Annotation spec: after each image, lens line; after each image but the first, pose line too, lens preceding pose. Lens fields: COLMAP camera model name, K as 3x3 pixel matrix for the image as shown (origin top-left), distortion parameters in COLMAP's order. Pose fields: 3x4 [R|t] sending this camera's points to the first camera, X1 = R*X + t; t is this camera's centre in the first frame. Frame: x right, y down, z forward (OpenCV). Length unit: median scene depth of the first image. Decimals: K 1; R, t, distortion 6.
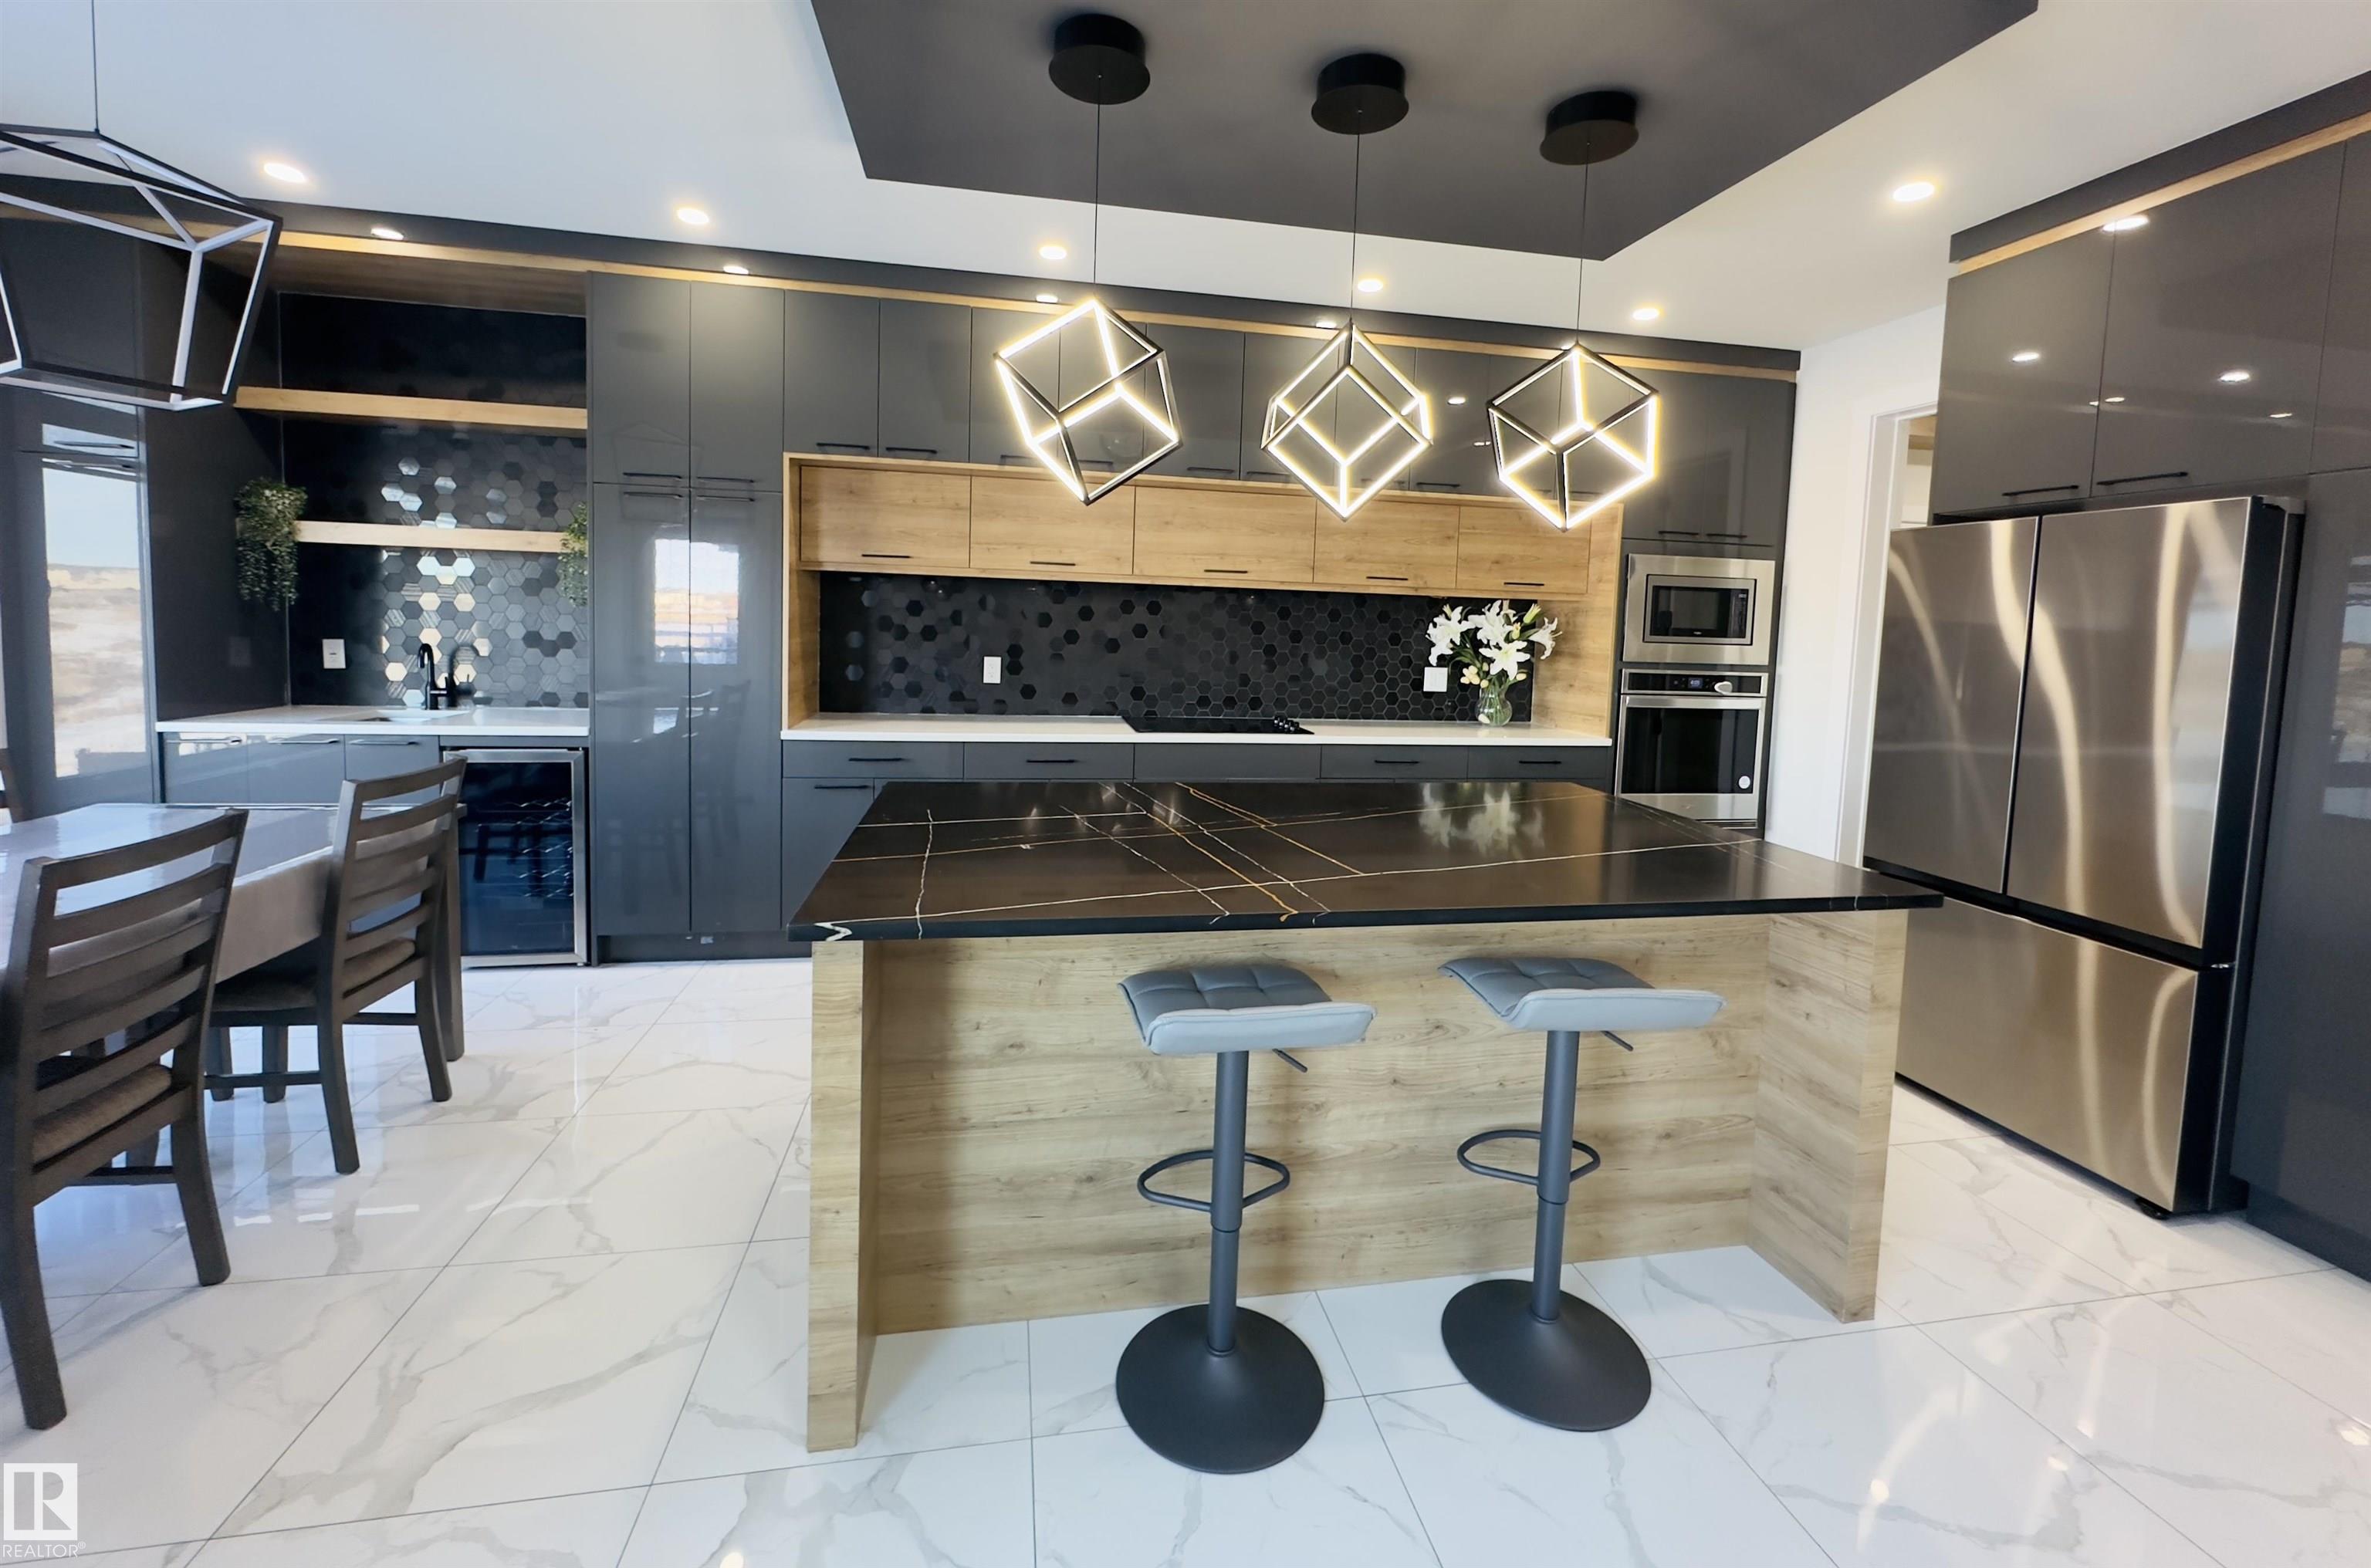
lens RADIAL K [[946.8, 0, 1181.5], [0, 946.8, 685.0], [0, 0, 1]] dist [-0.003082, -0.000051]
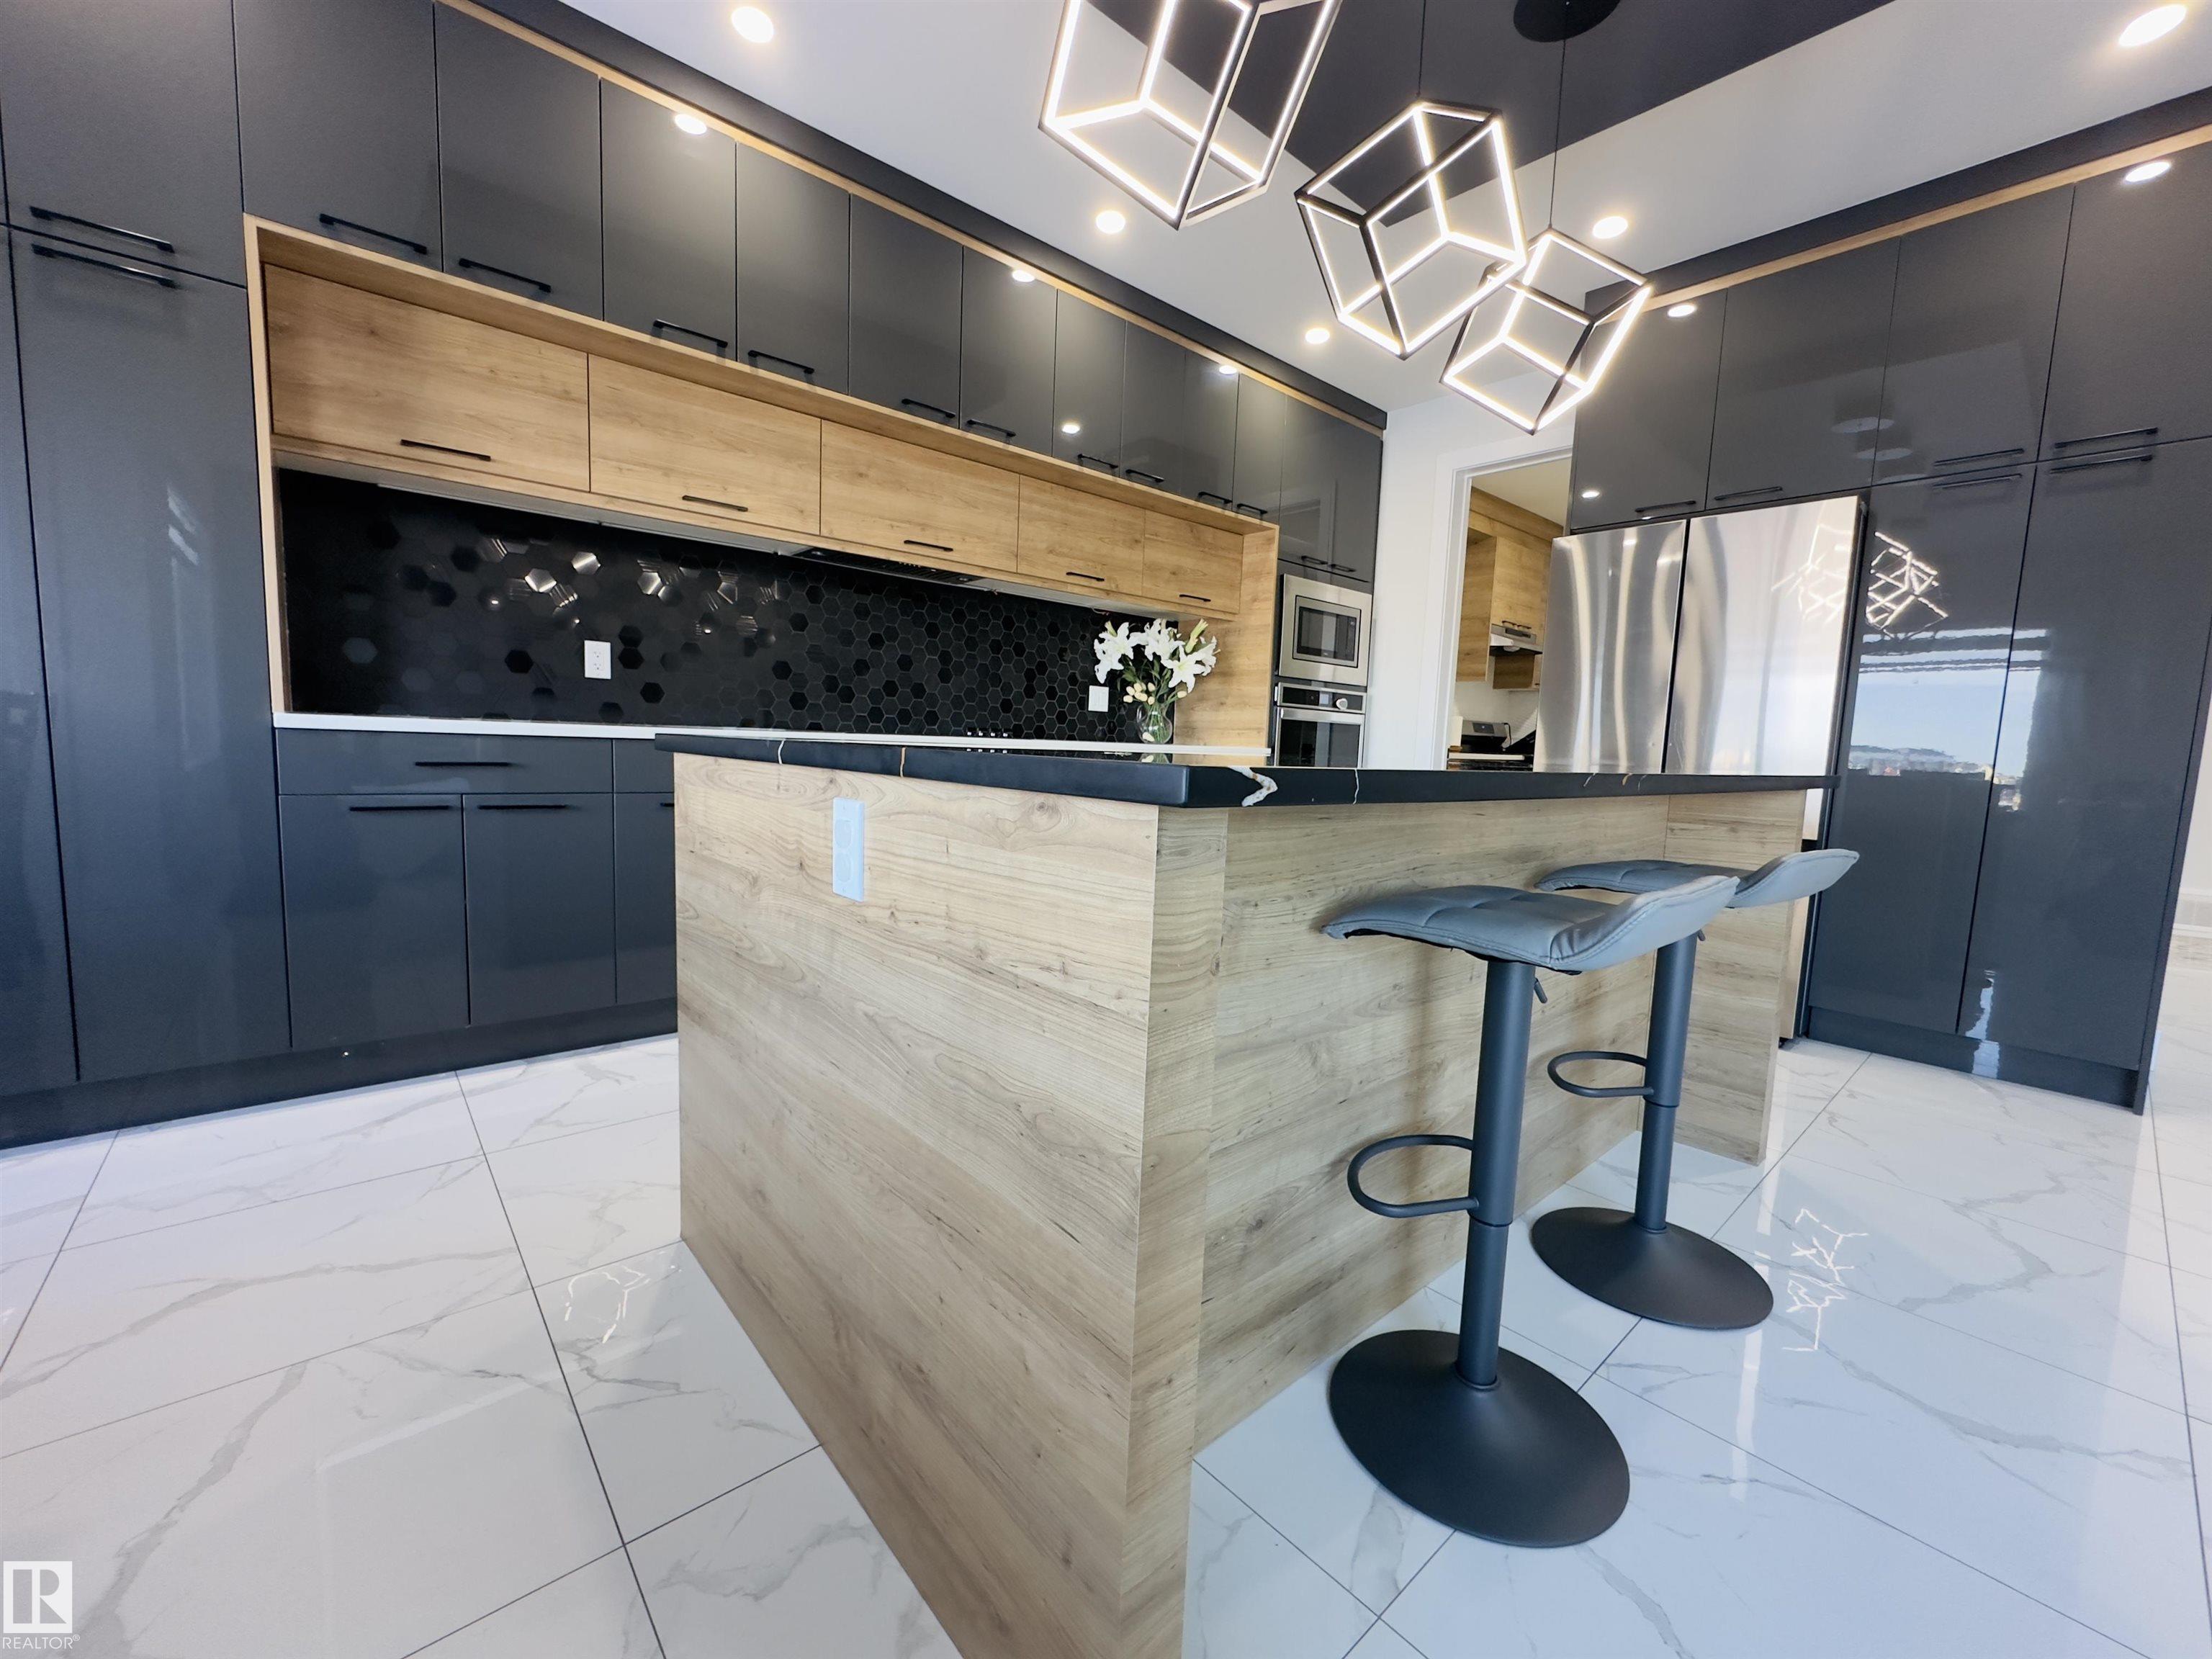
lens RADIAL K [[886.4, 0, 1106.6], [0, 886.4, 832.2], [0, 0, 1]] dist [-0.002406, -0.000405]
pose [[0.860218, -0.053385, 0.507124, -0.219314], [0.026849, 0.997867, 0.059502, 0.086436], [-0.509219, -0.037569, 0.859817, 0.224874]]
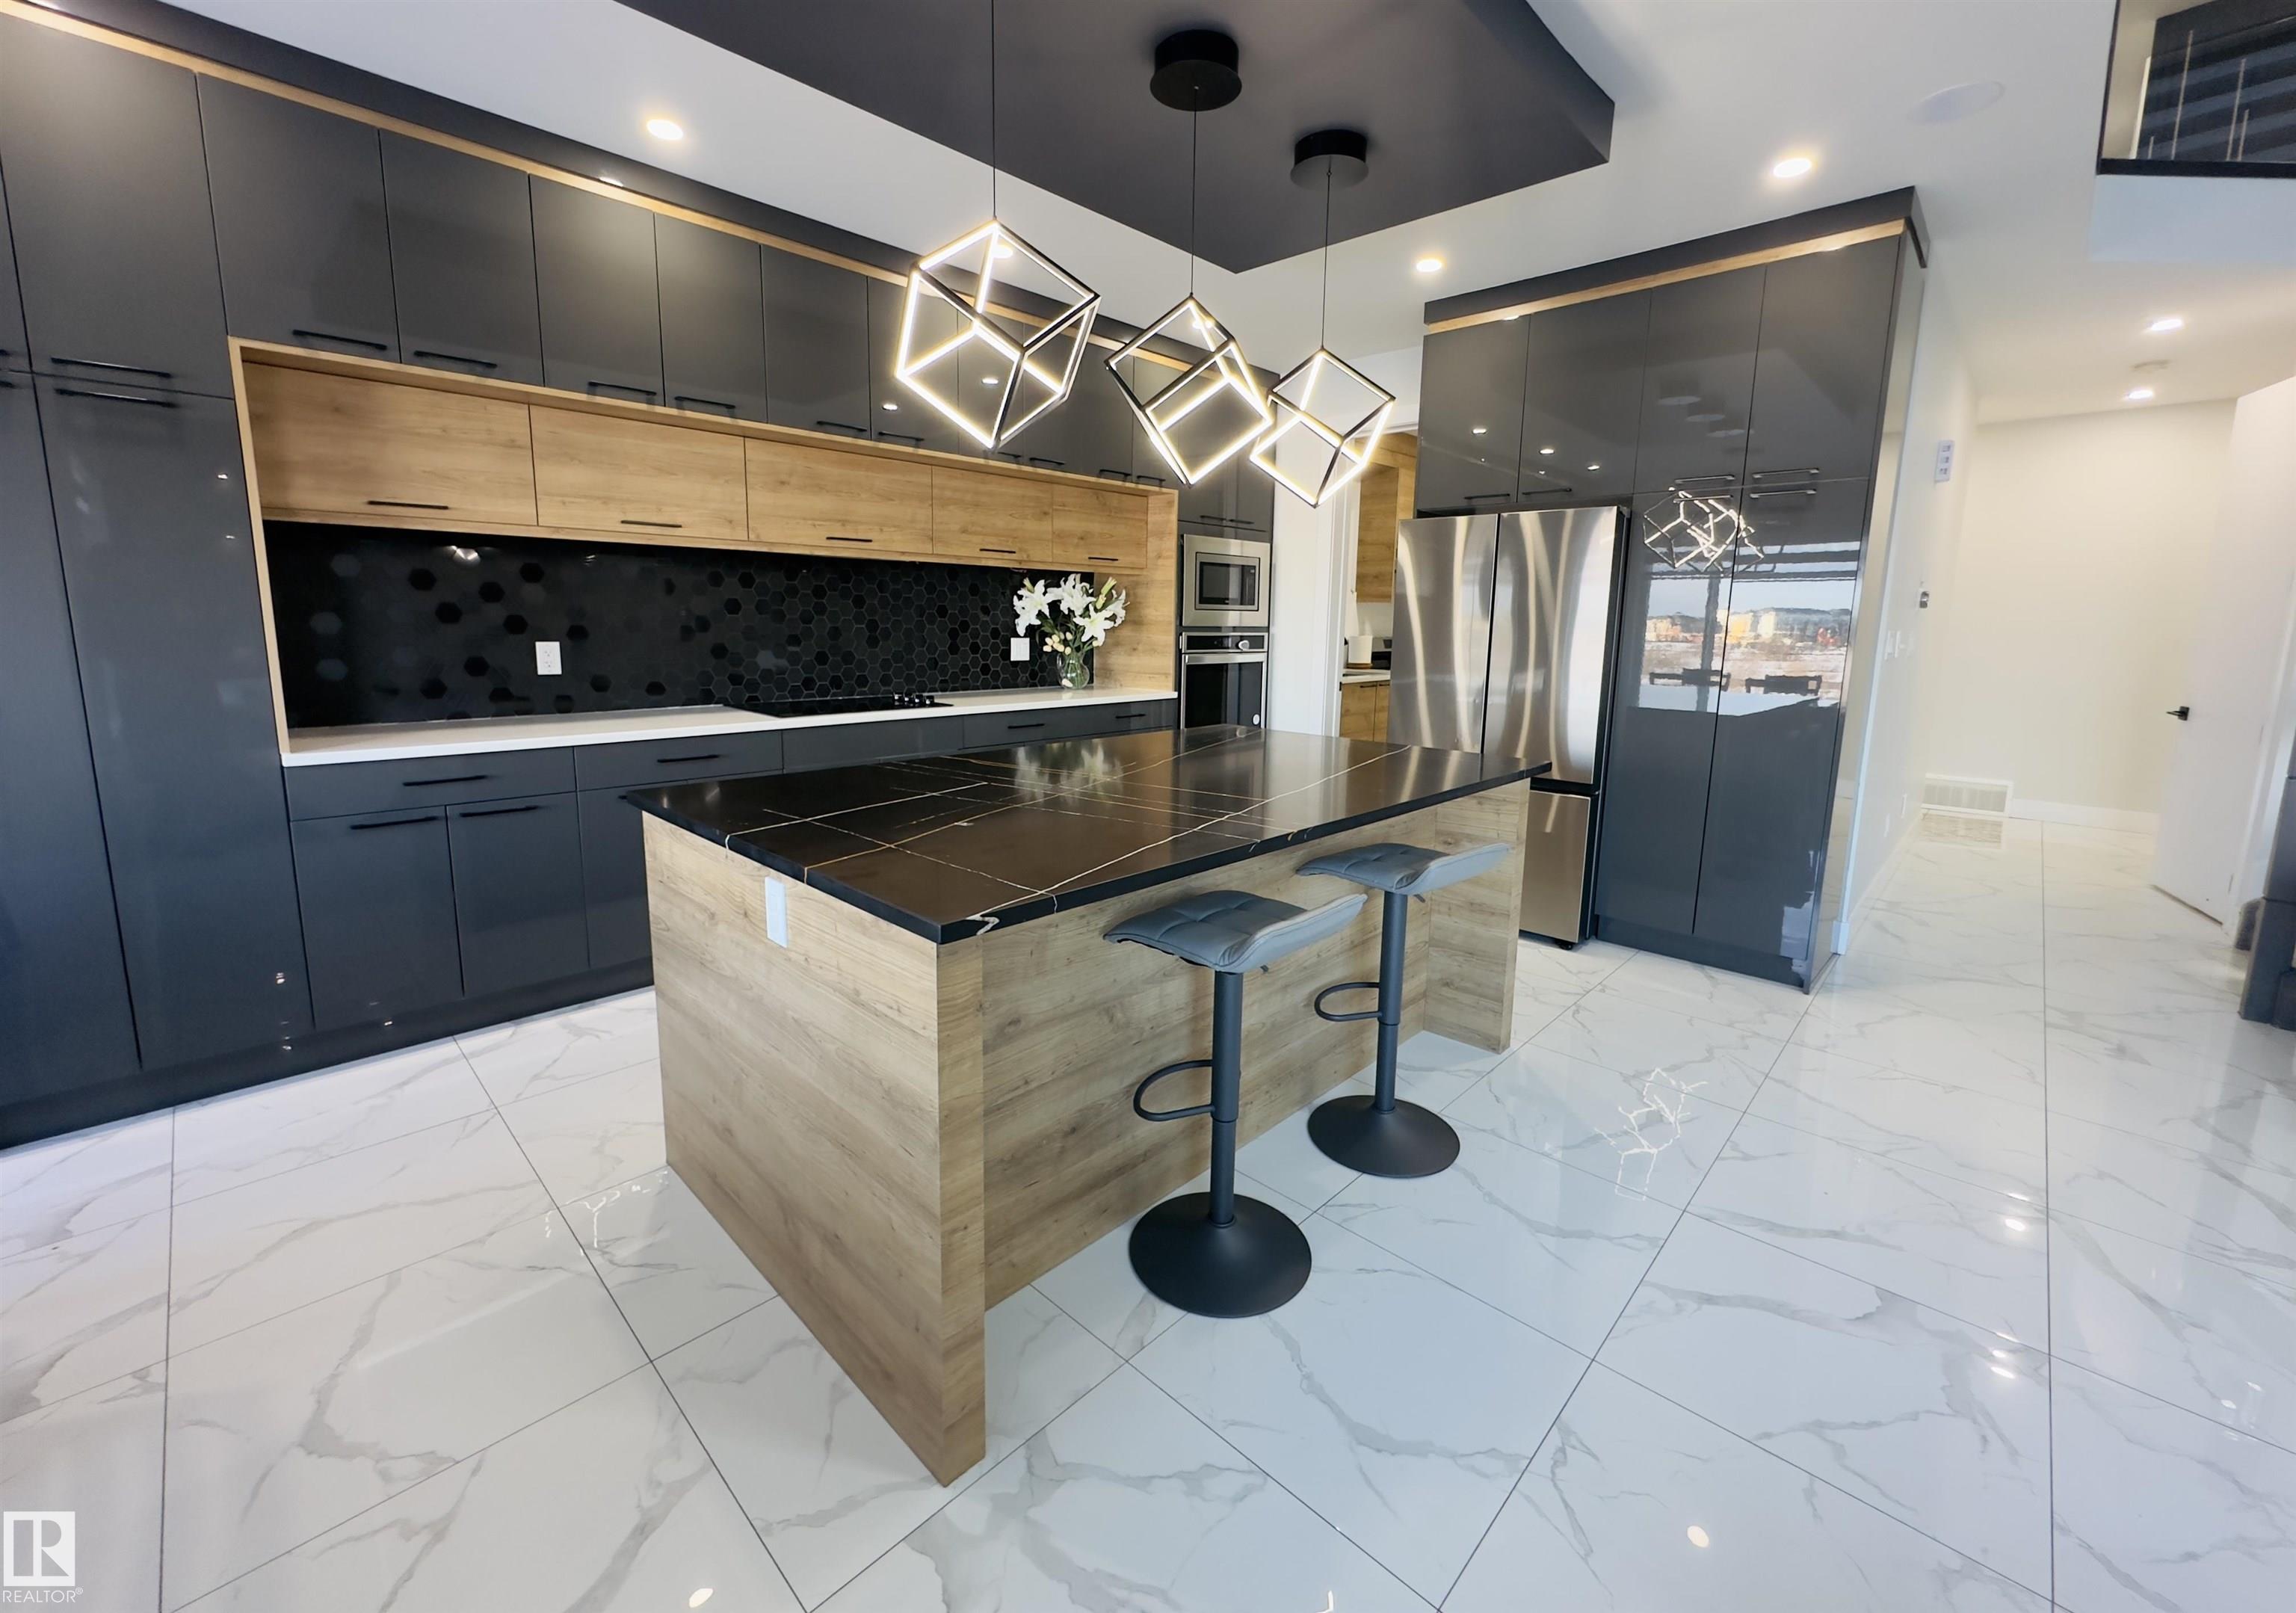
lens RADIAL K [[920.1, 0, 1148.1], [0, 920.1, 756.7], [0, 0, 1]] dist [-0.003405, 0.000013]
pose [[0.814620, -0.107091, 0.570023, -0.242713], [0.051372, 0.992266, 0.113004, 0.005132], [-0.577716, -0.062772, 0.813821, 0.072735]]
